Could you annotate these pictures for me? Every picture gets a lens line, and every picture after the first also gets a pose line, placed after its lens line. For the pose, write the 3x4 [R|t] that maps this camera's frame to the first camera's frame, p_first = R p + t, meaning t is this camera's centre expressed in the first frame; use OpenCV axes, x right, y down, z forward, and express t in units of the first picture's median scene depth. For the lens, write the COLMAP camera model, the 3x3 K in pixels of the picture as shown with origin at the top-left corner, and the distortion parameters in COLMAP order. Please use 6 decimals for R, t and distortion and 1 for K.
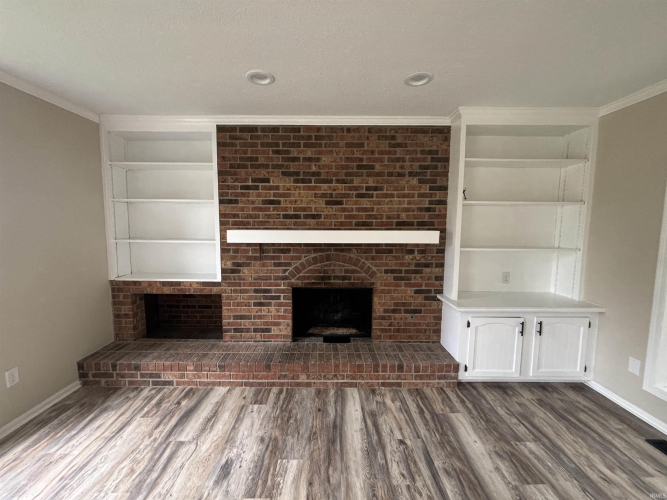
lens RADIAL K [[268.5, 0, 329.2], [0, 268.5, 249.8], [0, 0, 1]] dist [-0.002261, 0.001489]
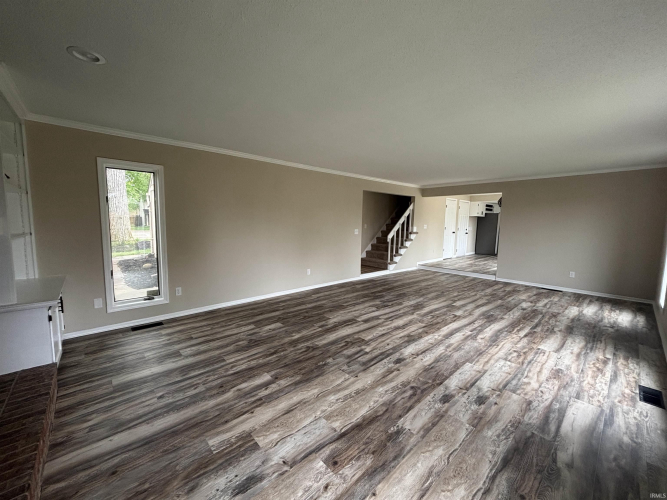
lens RADIAL K [[268.5, 0, 327.7], [0, 268.5, 246.4], [0, 0, 1]] dist [-0.002261, 0.001489]
pose [[-0.657818, -0.084716, 0.748398, -0.706974], [0.053589, 0.985872, 0.158699, -0.055879], [-0.751268, 0.144501, -0.643984, 0.760336]]
